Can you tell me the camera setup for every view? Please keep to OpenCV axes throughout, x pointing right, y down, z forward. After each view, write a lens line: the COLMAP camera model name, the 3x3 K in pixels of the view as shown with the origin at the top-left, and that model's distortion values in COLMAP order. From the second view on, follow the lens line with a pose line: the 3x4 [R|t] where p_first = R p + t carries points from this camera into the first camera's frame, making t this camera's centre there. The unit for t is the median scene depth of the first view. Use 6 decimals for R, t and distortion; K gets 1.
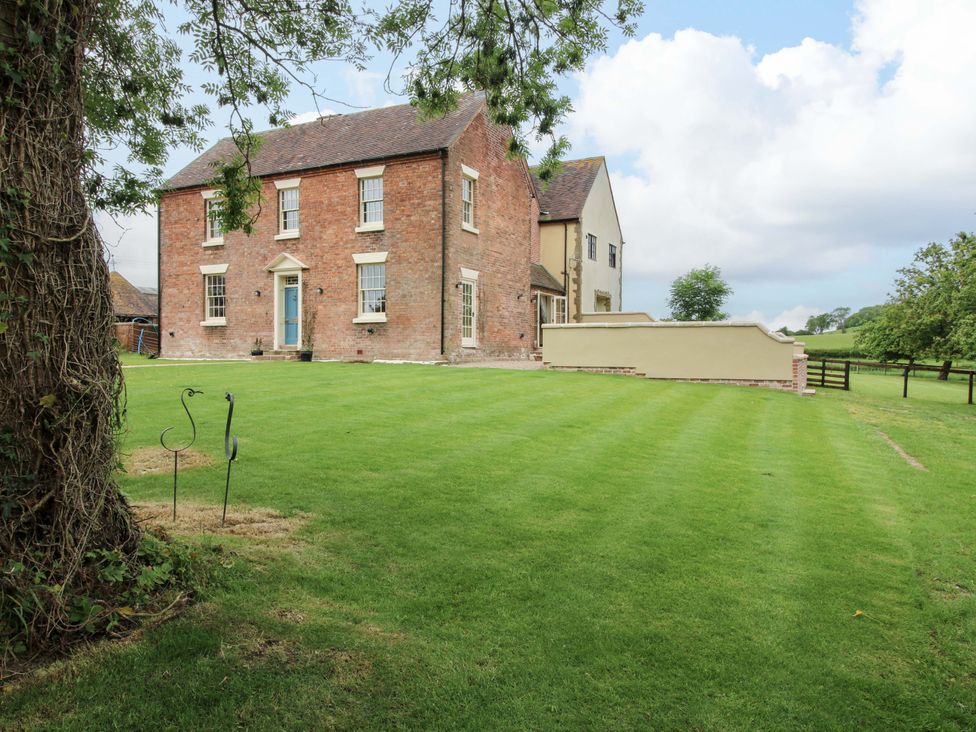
lens RADIAL K [[668.7, 0, 479.2], [0, 668.7, 375.7], [0, 0, 1]] dist [0.006035, -0.007337]
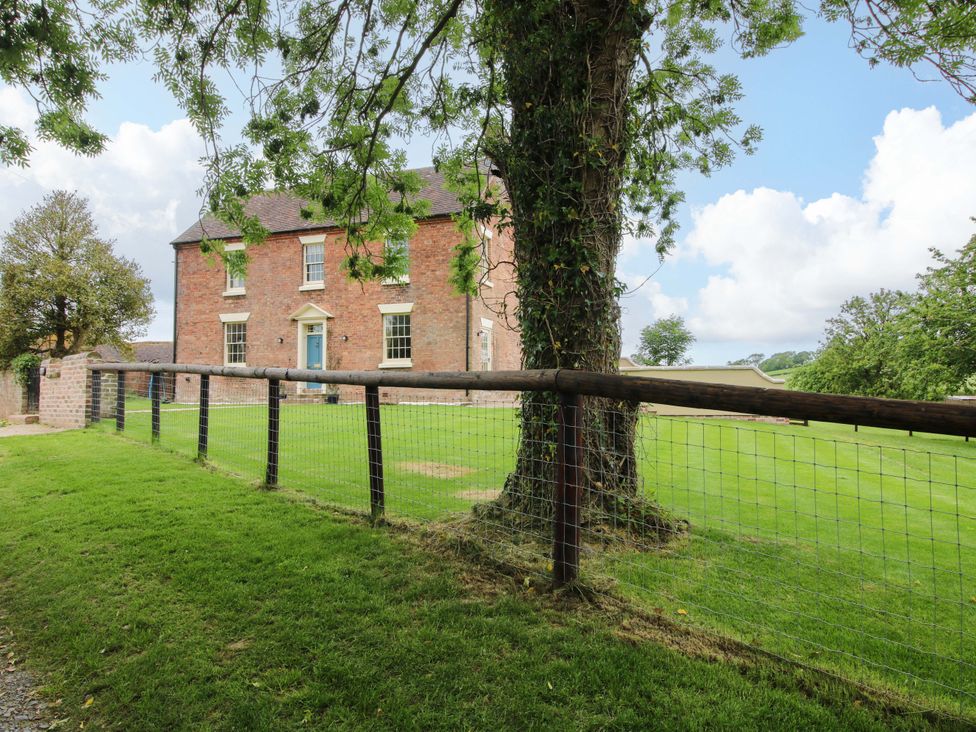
lens RADIAL K [[668.7, 0, 469.6], [0, 668.7, 381.7], [0, 0, 1]] dist [0.006035, -0.007337]
pose [[0.995366, -0.004327, 0.096065, -0.141189], [0.010076, 0.998181, -0.059432, 0.008634], [-0.095633, 0.060125, 0.993599, -0.081380]]
